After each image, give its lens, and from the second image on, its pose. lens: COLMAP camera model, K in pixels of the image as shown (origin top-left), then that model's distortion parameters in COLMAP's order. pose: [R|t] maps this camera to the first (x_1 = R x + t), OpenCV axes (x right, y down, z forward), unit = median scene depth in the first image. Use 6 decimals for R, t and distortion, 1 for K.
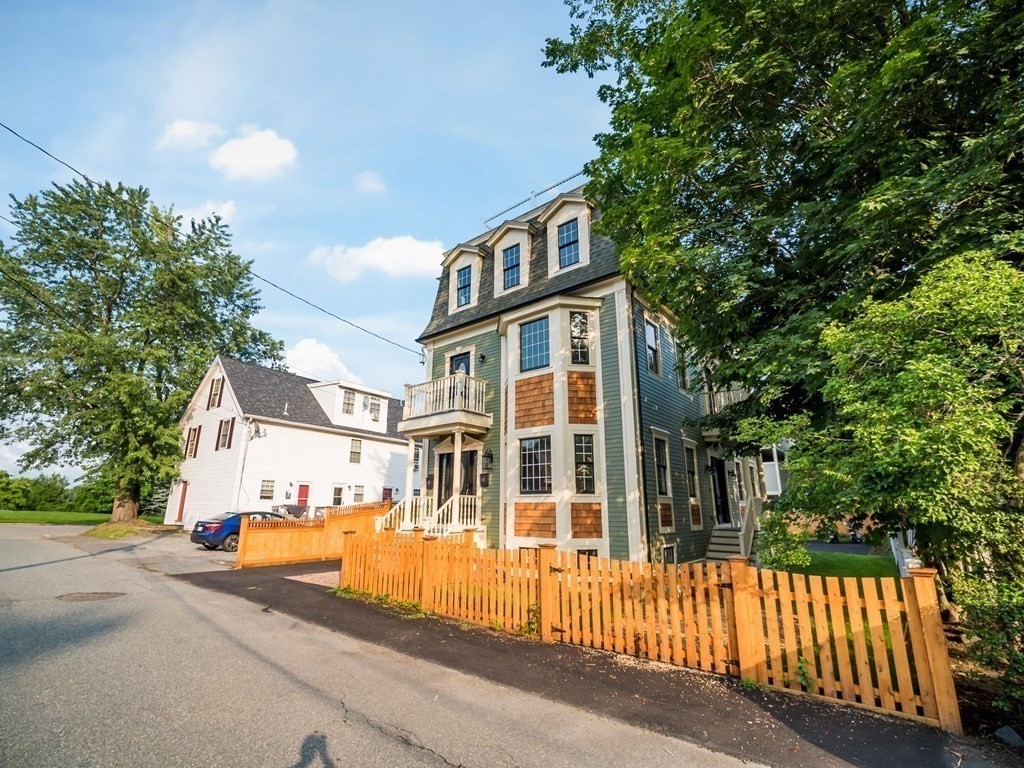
lens RADIAL K [[466.8, 0, 507.5], [0, 466.8, 387.2], [0, 0, 1]] dist [-0.019864, -0.001135]
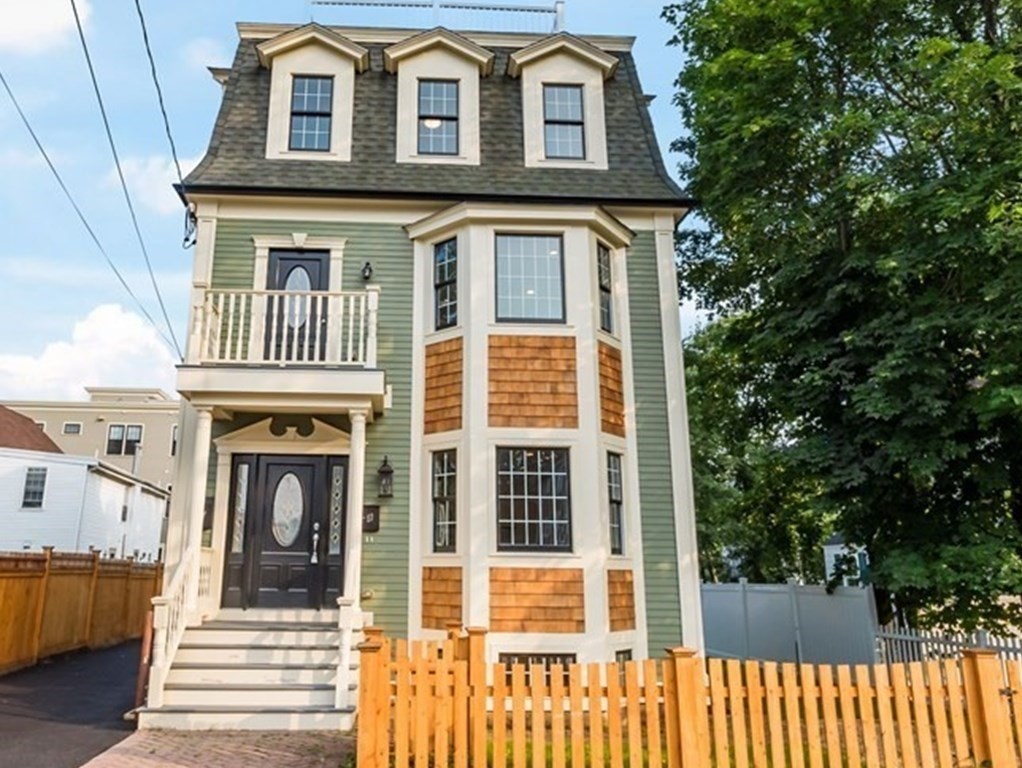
lens RADIAL K [[695.1, 0, 510.5], [0, 695.1, 407.4], [0, 0, 1]] dist [-0.008936, -0.004415]
pose [[0.746017, 0.157080, 0.647135, -0.465634], [-0.178178, 0.983434, -0.033307, 0.090090], [-0.641647, -0.090457, 0.761647, 0.393794]]
